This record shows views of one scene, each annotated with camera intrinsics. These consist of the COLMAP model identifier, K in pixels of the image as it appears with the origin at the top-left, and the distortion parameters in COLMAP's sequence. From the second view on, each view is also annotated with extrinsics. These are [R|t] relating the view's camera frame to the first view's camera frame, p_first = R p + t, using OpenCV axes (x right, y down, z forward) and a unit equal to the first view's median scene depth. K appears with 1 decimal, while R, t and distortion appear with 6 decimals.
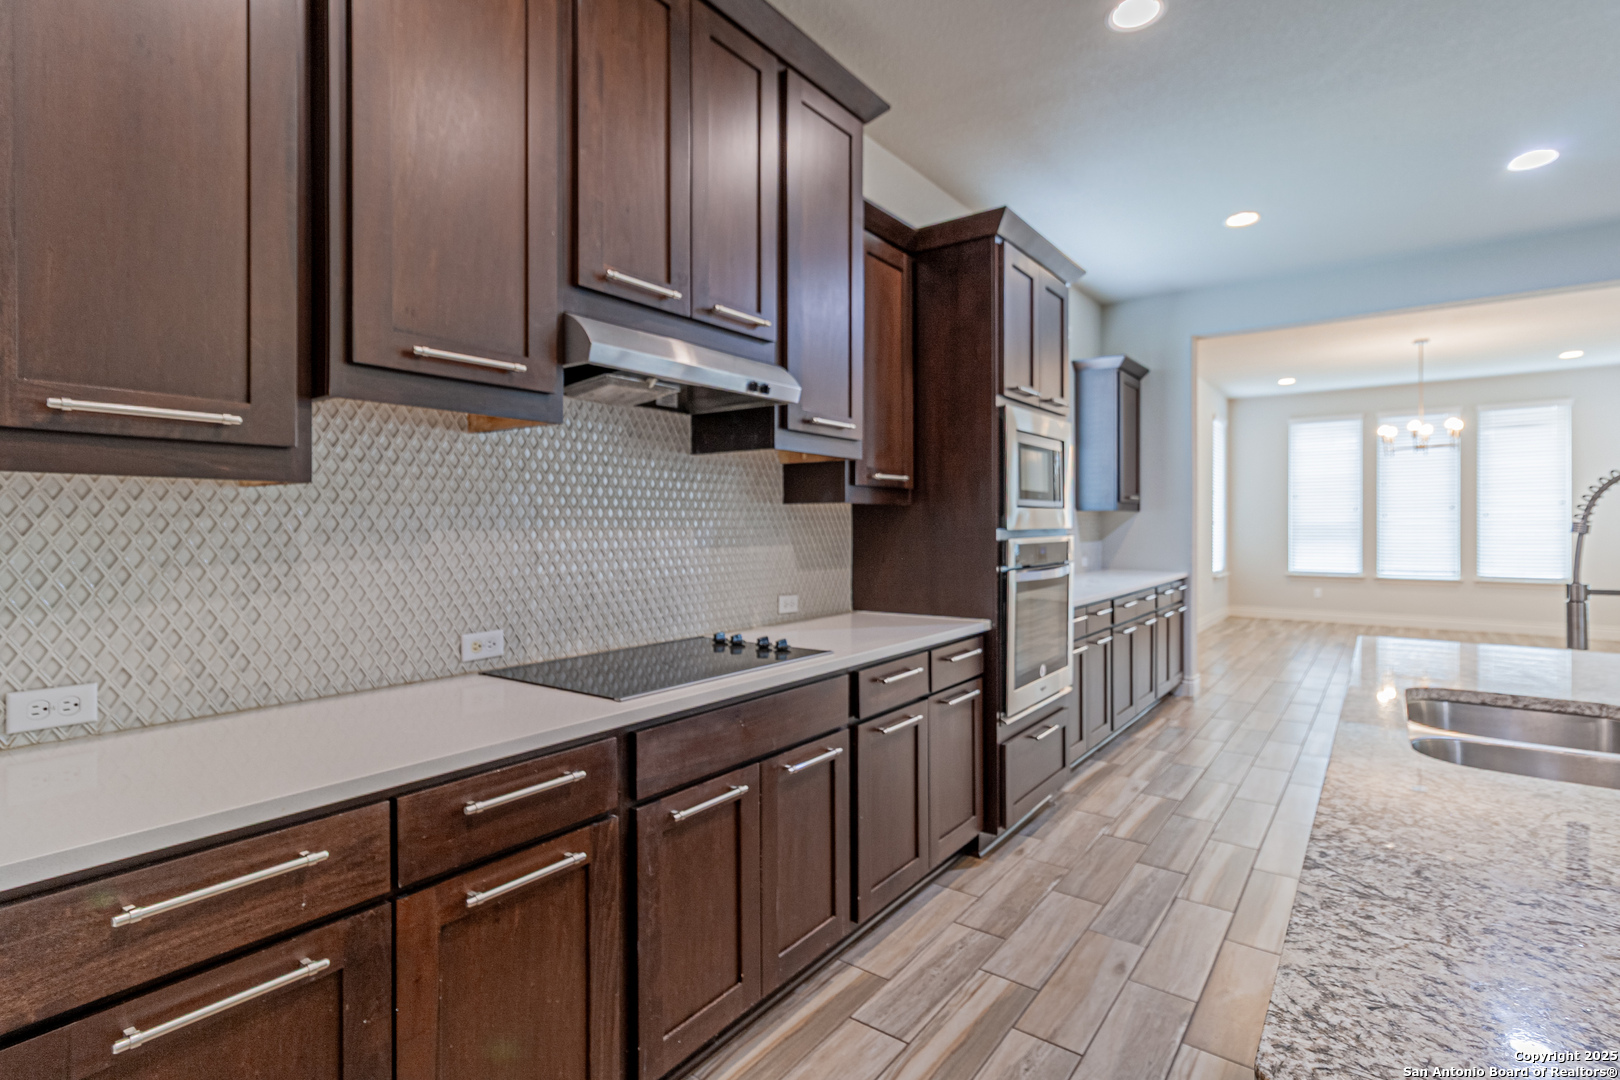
lens RADIAL K [[781.0, 0, 808.3], [0, 781.0, 528.9], [0, 0, 1]] dist [0.001149, 0.001162]
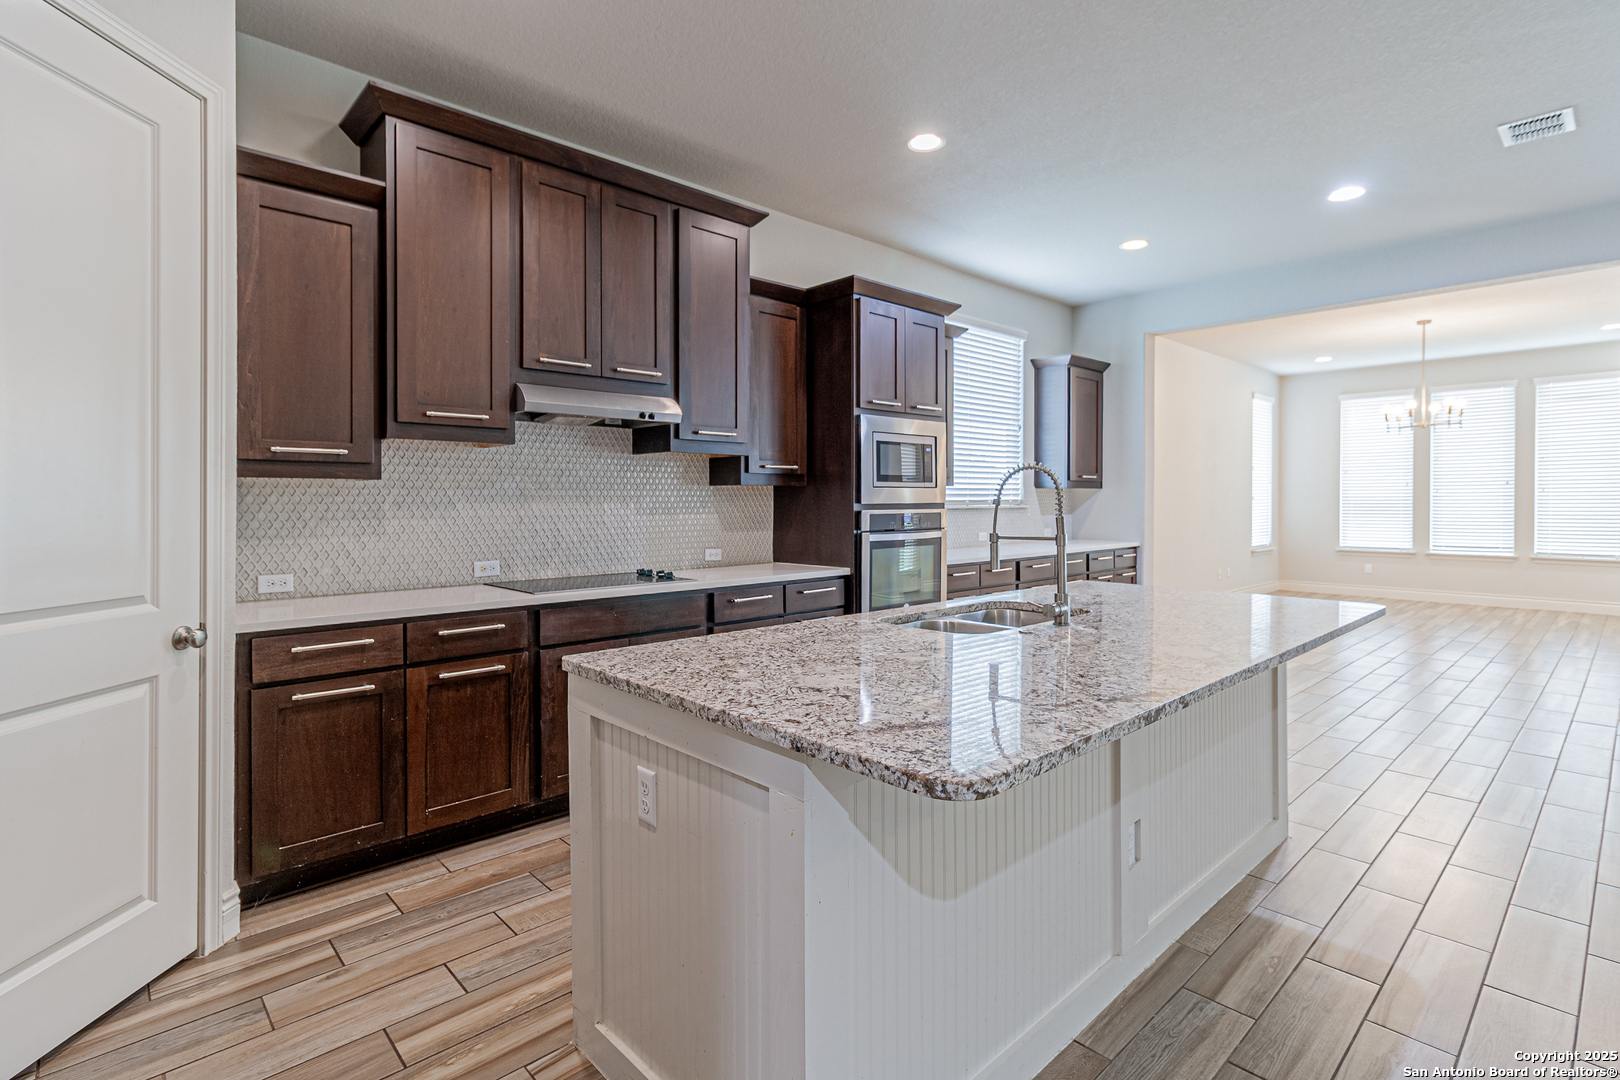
lens RADIAL K [[781.0, 0, 795.2], [0, 781.0, 512.5], [0, 0, 1]] dist [0.001149, 0.001162]
pose [[0.981031, 0.003678, -0.193814, 0.565210], [-0.001546, 0.999937, 0.011148, 0.002316], [0.193843, -0.010637, 0.980975, -0.550188]]
